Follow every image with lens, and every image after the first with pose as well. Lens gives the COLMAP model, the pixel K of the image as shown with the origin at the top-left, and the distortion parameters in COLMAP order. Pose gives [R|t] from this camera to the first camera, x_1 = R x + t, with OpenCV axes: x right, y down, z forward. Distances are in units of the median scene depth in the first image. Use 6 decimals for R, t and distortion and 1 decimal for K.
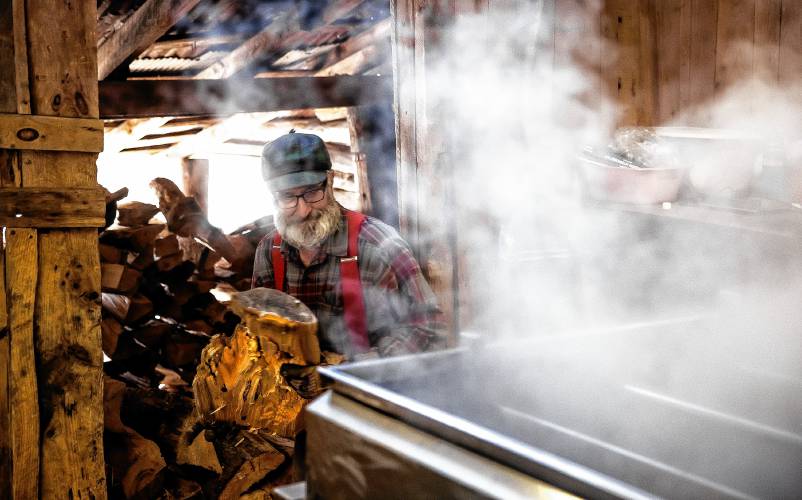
lens RADIAL K [[1228.2, 0, 406.2], [0, 1228.2, 245.7], [0, 0, 1]] dist [0.129271, 0.000000]
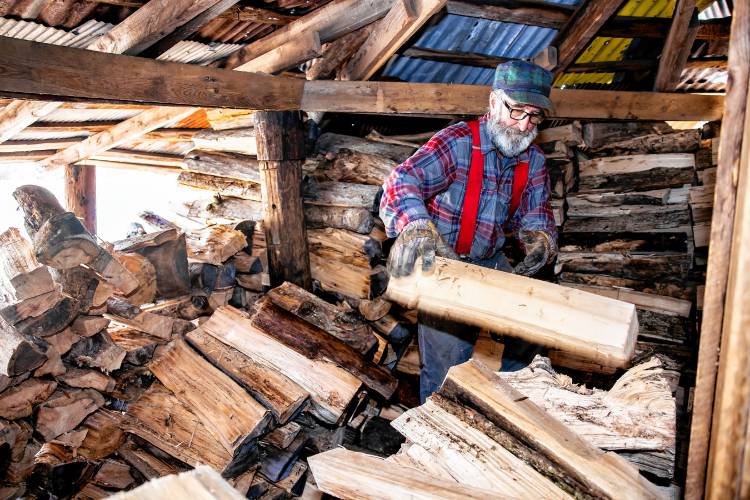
lens RADIAL K [[521.7, 0, 375.4], [0, 521.7, 247.8], [0, 0, 1]] dist [-0.051782, 0.043960]
pose [[0.944620, -0.021590, 0.327455, -0.175777], [-0.002263, 0.997381, 0.072290, -0.071090], [-0.328158, -0.069027, 0.942097, 1.106587]]
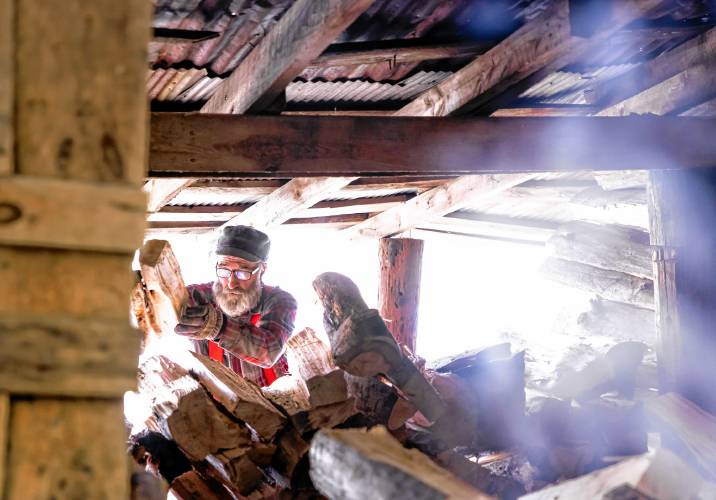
lens RADIAL K [[1670.3, 0, 337.5], [0, 1670.3, 271.2], [0, 0, 1]] dist [0.346703, 0.000000]
pose [[0.971286, 0.055451, -0.231363, -0.003819], [-0.065383, 0.997229, -0.035481, -0.047135], [0.228755, 0.049589, 0.972220, 0.332980]]
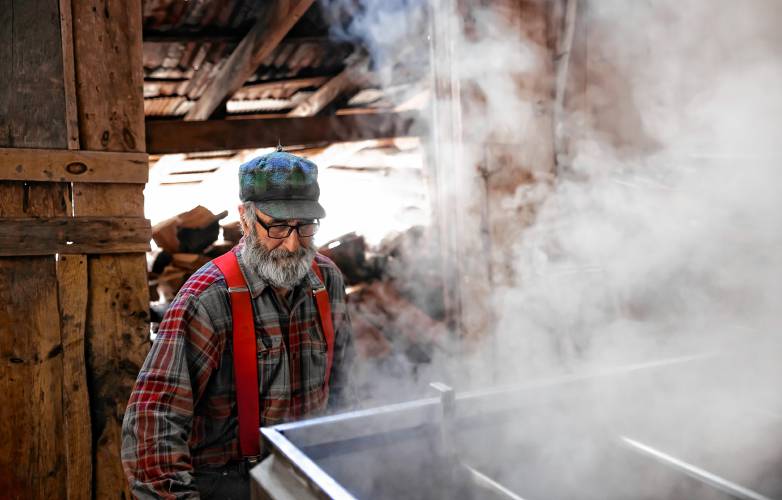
lens RADIAL K [[936.5, 0, 393.2], [0, 936.5, 241.0], [0, 0, 1]] dist [0.044686, 0.000000]
pose [[0.992681, -0.006891, -0.120570, 0.066132], [0.006561, 0.999974, -0.003131, -0.020489], [0.120588, 0.002317, 0.992700, 0.208050]]
